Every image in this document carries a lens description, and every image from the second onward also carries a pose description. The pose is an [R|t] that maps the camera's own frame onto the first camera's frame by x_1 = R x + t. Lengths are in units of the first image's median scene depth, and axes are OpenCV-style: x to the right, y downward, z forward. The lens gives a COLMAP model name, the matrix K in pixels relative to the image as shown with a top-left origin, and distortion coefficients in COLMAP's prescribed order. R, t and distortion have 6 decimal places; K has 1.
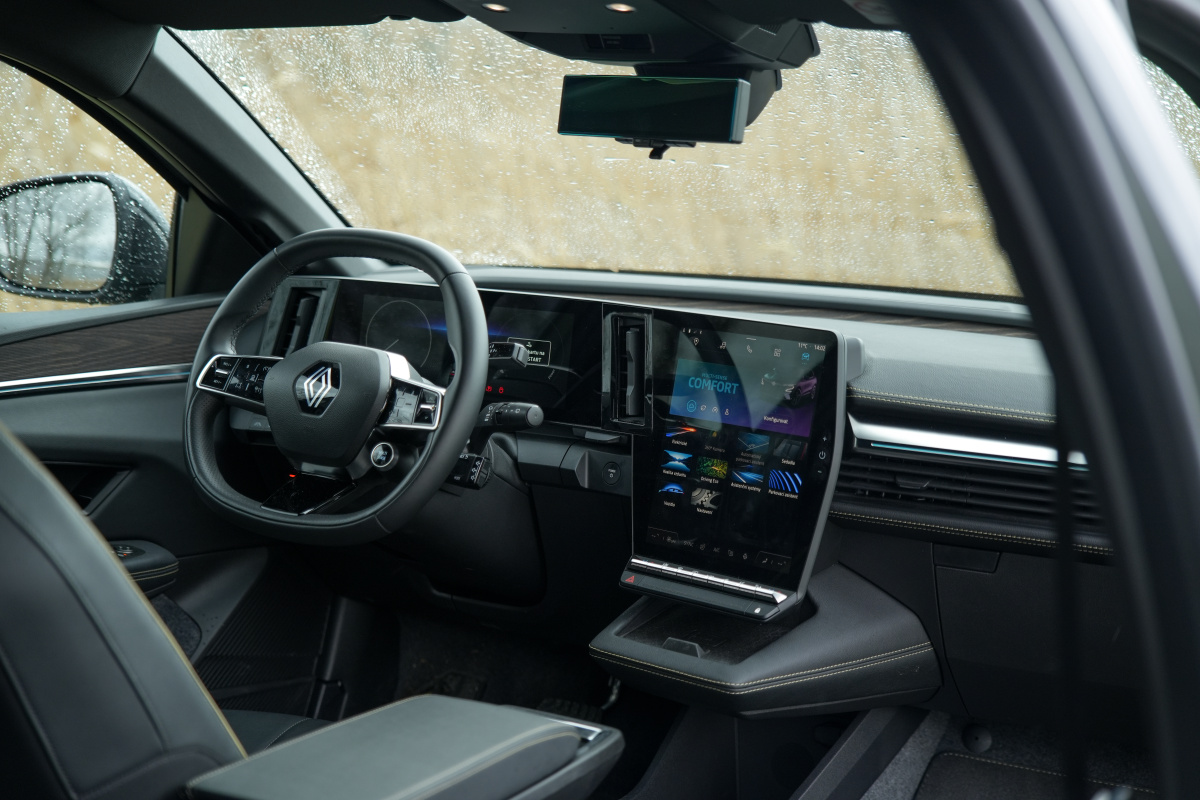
lens RADIAL K [[1933.3, 0, 600.3], [0, 1933.3, 399.6], [0, 0, 1]] dist [-0.056171, 0.000000]
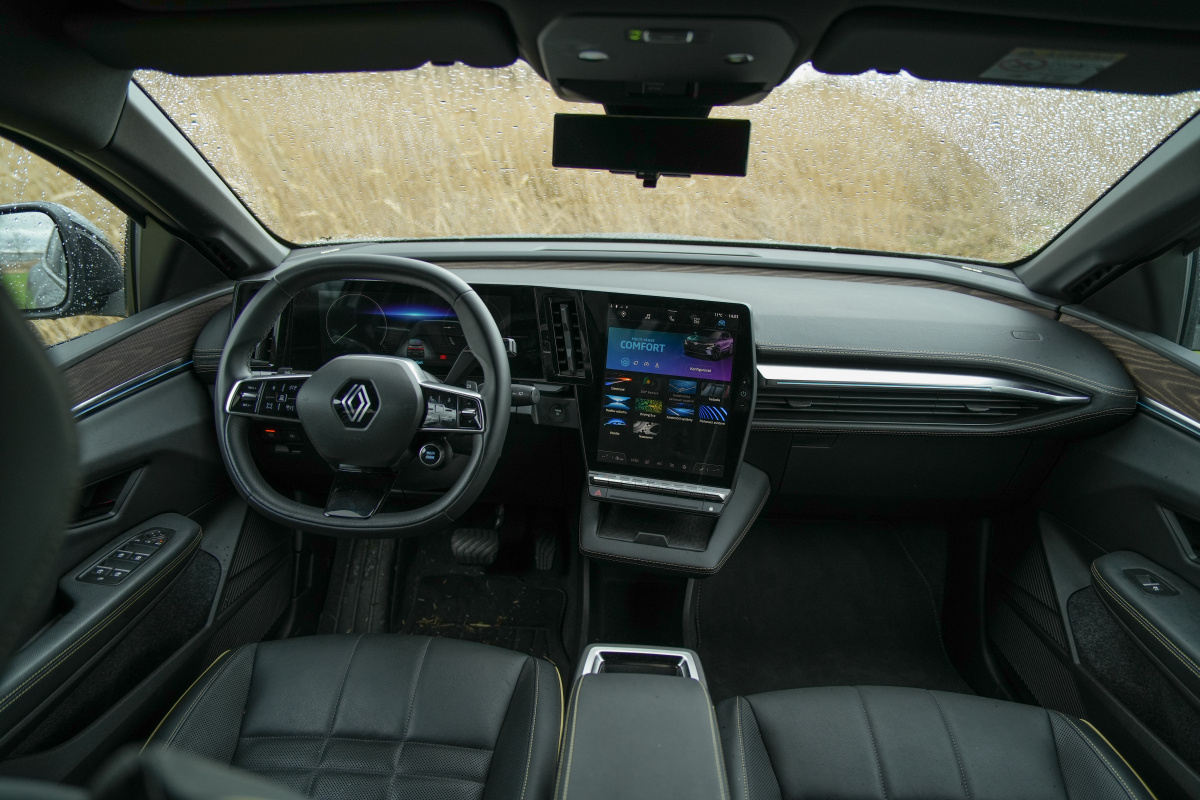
lens RADIAL K [[799.5, 0, 600.3], [0, 799.5, 398.3], [0, 0, 1]] dist [-0.010913, 0.001127]
pose [[0.898297, -0.172803, 0.403982, -0.205752], [0.078008, 0.967534, 0.240402, -0.111596], [-0.432409, -0.184439, 0.882613, 0.515106]]
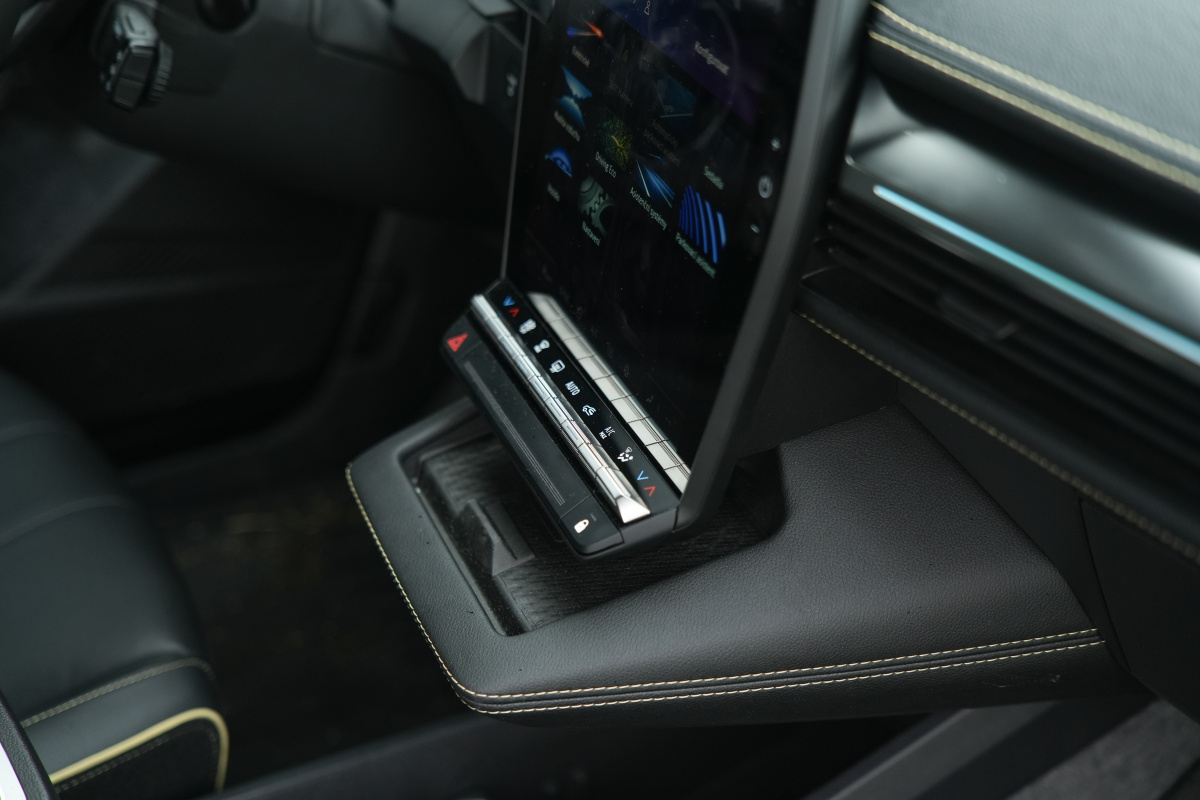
lens RADIAL K [[1783.4, 0, 598.0], [0, 1783.4, 400.5], [0, 0, 1]] dist [0.047440, 0.000000]
pose [[0.887366, 0.217288, -0.406653, 0.225977], [-0.050259, 0.922317, 0.383152, -0.060181], [0.458318, -0.319558, 0.829354, 0.667683]]
